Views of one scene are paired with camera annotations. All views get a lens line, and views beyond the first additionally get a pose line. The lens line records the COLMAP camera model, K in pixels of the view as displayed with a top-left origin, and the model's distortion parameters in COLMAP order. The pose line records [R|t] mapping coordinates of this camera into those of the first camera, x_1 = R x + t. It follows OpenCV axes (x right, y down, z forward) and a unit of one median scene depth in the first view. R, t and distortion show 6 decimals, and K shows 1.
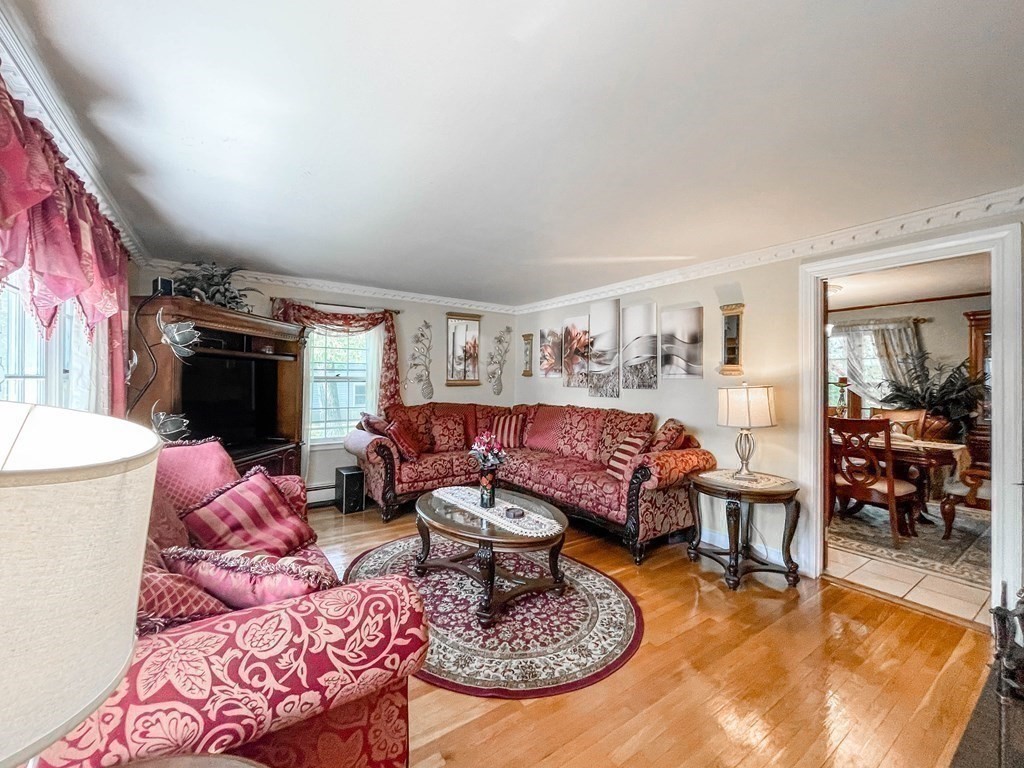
lens RADIAL K [[447.5, 0, 508.8], [0, 447.5, 377.9], [0, 0, 1]] dist [0.000720, 0.000216]
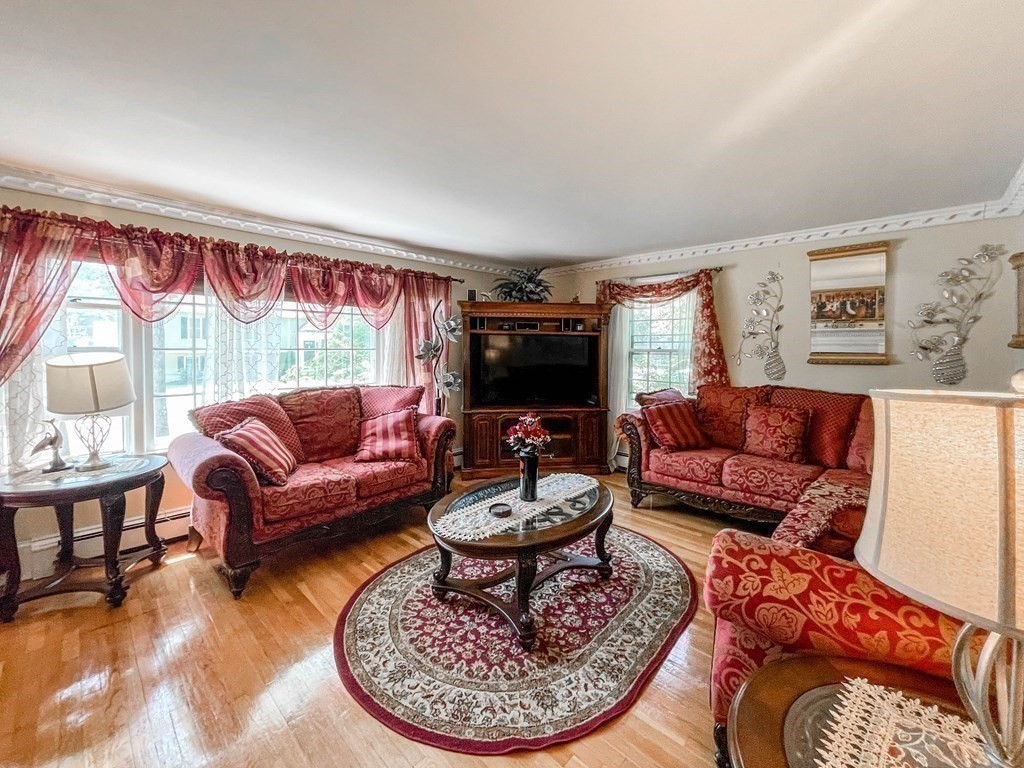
lens RADIAL K [[396.7, 0, 453.5], [0, 396.7, 356.5], [0, 0, 1]] dist [0.000375, 0.000092]
pose [[0.160949, 0.013685, -0.986868, 0.856693], [-0.002512, 0.999906, 0.013456, 0.004058], [0.986960, 0.000314, 0.160968, 0.922218]]
